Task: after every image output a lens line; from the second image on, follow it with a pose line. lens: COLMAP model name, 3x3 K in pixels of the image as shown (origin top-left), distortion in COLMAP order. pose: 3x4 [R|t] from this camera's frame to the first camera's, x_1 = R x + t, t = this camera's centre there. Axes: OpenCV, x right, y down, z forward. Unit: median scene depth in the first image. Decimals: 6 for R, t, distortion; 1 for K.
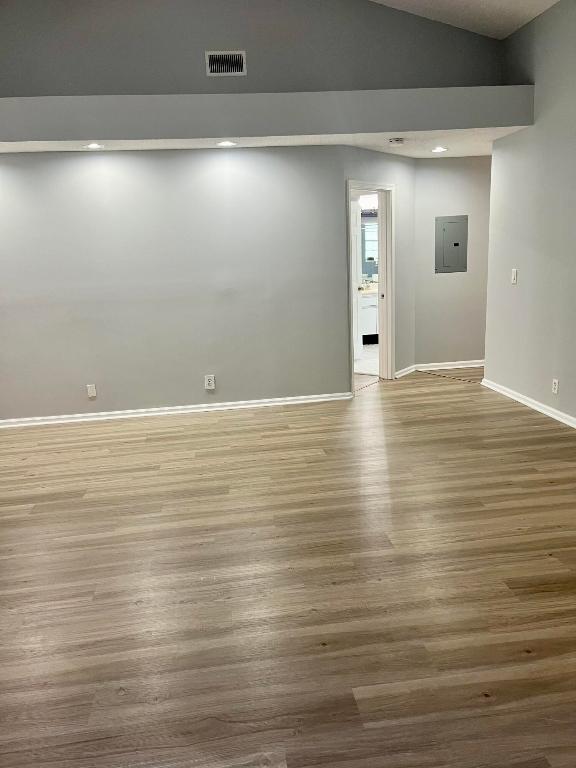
lens RADIAL K [[584.9, 0, 288.4], [0, 584.9, 385.0], [0, 0, 1]] dist [0.057521, -0.052627]
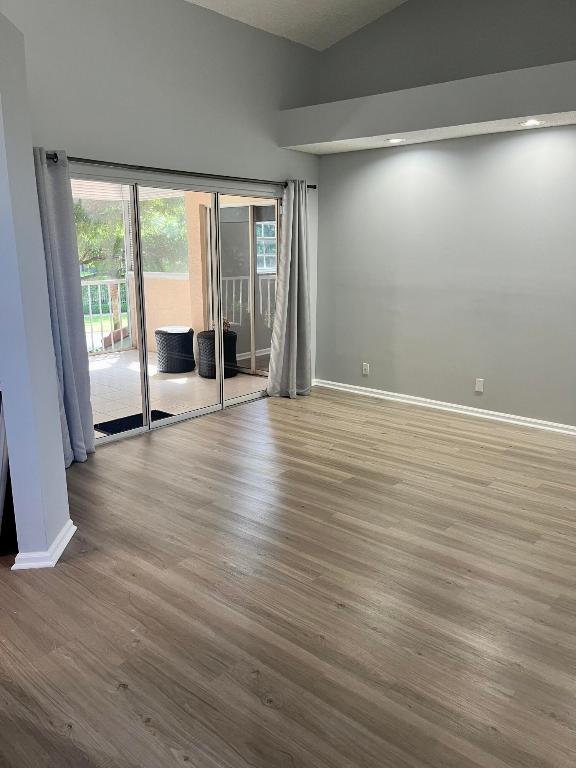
lens RADIAL K [[584.9, 0, 284.6], [0, 584.9, 388.1], [0, 0, 1]] dist [0.057521, -0.052627]
pose [[0.667341, 0.227424, -0.709179, 0.176251], [-0.205484, 0.971498, 0.118184, -0.045077], [0.715844, 0.066856, 0.695052, 0.144490]]
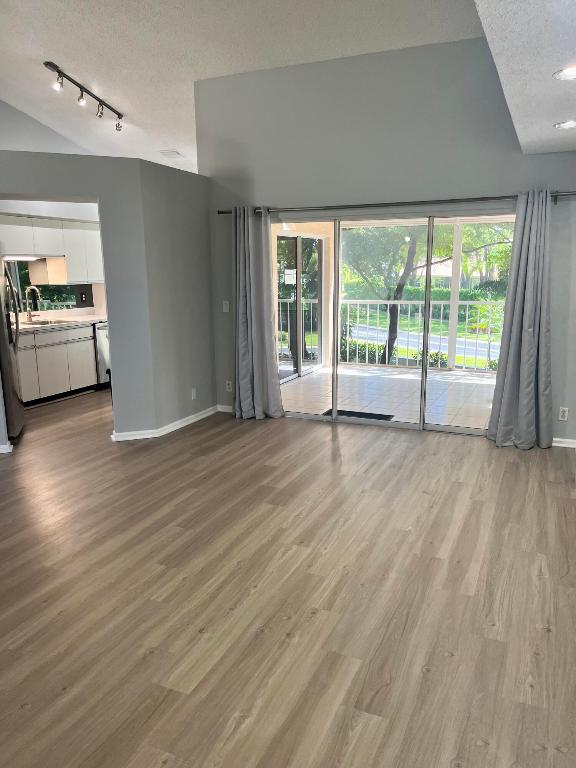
lens RADIAL K [[584.9, 0, 289.5], [0, 584.9, 383.1], [0, 0, 1]] dist [0.057521, -0.052627]
pose [[-0.523244, 0.220939, -0.823044, 0.375946], [-0.161657, 0.922536, 0.350420, -0.325825], [0.836709, 0.316406, -0.446995, 1.271330]]
